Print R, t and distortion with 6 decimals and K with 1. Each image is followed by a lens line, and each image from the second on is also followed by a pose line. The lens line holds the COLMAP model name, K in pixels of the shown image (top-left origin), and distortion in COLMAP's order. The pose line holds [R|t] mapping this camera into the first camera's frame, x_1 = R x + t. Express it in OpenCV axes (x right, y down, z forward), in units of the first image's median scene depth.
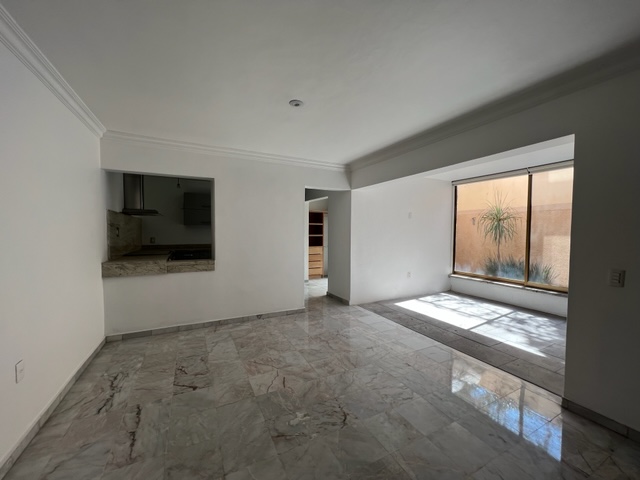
lens RADIAL K [[262.8, 0, 323.6], [0, 262.8, 239.9], [0, 0, 1]] dist [0.004328, 0.000852]
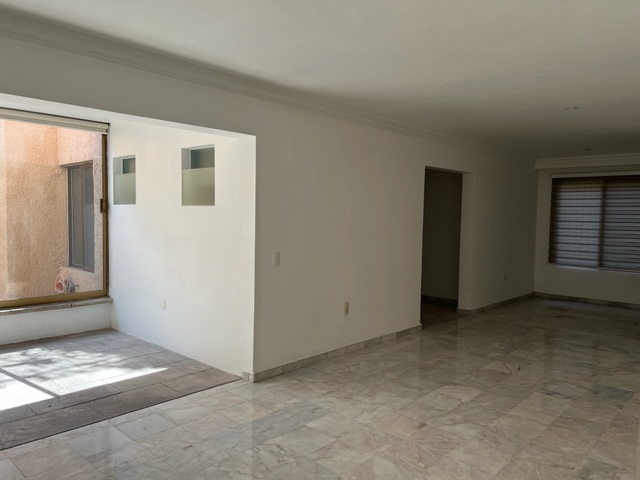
lens RADIAL K [[482.8, 0, 317.6], [0, 482.8, 244.9], [0, 0, 1]] dist [0.014606, -0.019957]
pose [[-0.339329, -0.067339, 0.938255, -0.626459], [0.015446, 0.996901, 0.077134, -0.059389], [-0.940541, 0.040667, -0.337237, 0.837106]]
